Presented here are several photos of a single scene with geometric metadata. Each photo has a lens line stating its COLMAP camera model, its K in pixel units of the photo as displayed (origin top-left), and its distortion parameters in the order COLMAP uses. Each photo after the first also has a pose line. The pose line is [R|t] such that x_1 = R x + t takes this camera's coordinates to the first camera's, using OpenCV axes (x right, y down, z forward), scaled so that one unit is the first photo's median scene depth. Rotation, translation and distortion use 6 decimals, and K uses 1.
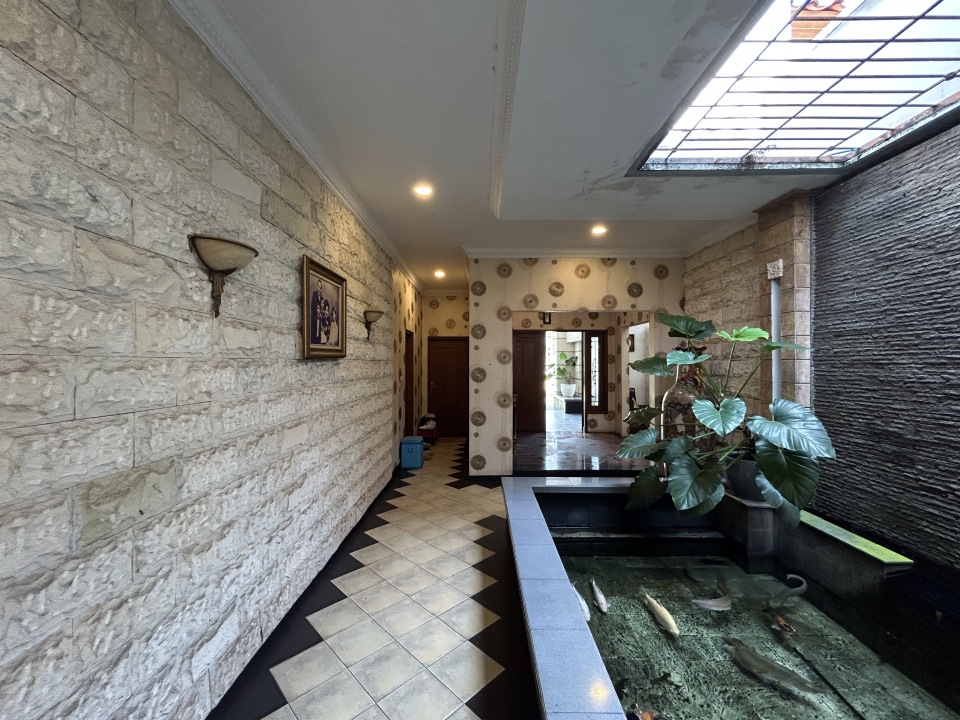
lens RADIAL K [[391.2, 0, 477.7], [0, 391.2, 362.0], [0, 0, 1]] dist [0.001385, -0.001121]
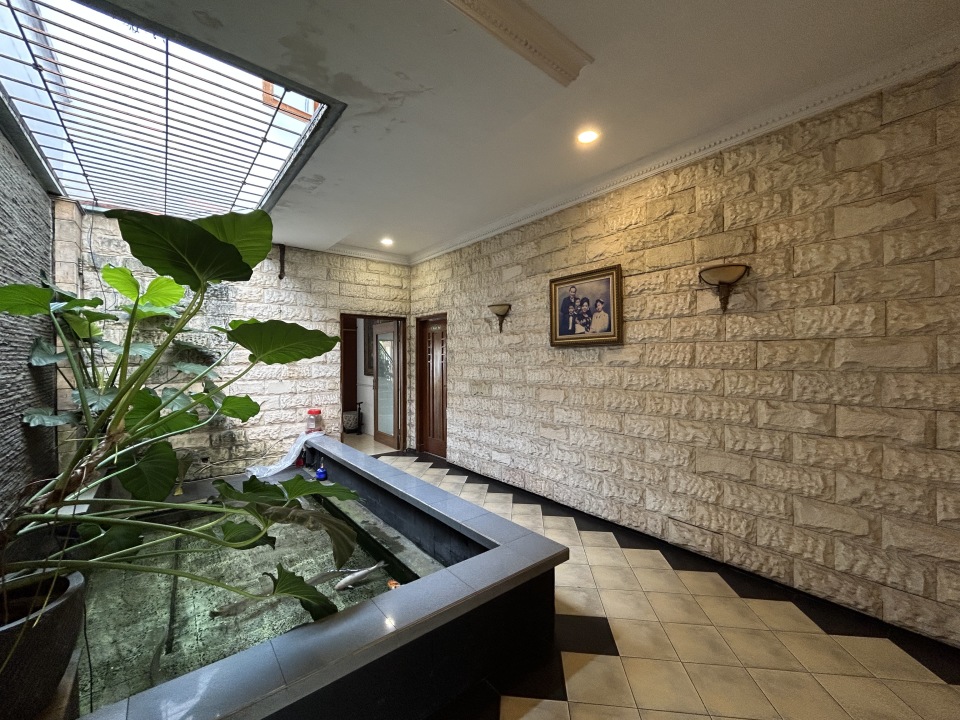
lens RADIAL K [[391.2, 0, 478.3], [0, 391.2, 356.7], [0, 0, 1]] dist [0.001385, -0.001121]
pose [[-0.775523, -0.001622, -0.631318, 0.968904], [0.002420, 0.999982, -0.005542, 0.051845], [0.631315, -0.005826, -0.775505, 2.560189]]
